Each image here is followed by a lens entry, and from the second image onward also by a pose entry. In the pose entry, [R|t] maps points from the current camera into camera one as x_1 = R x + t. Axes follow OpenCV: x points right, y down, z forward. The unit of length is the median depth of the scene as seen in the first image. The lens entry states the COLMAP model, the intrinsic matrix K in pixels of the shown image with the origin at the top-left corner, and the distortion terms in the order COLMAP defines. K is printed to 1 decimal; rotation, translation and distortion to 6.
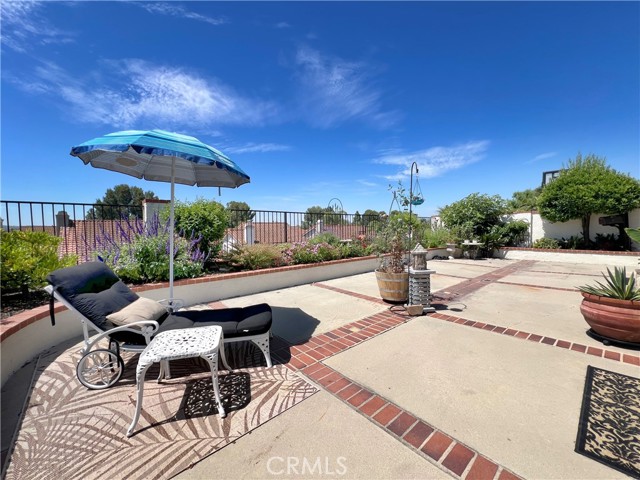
lens RADIAL K [[257.1, 0, 320.0], [0, 257.1, 240.0], [0, 0, 1]] dist [-0.000640, -0.000103]
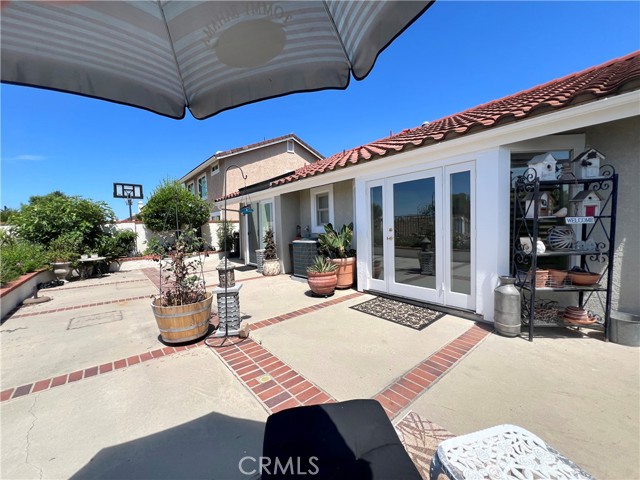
lens RADIAL K [[257.1, 0, 320.0], [0, 257.1, 240.0], [0, 0, 1]] dist [-0.000640, -0.000103]
pose [[0.026727, -0.039442, 0.998864, -0.537222], [0.076399, 0.996379, 0.037300, -0.058592], [-0.996719, 0.075316, 0.029643, 0.727199]]
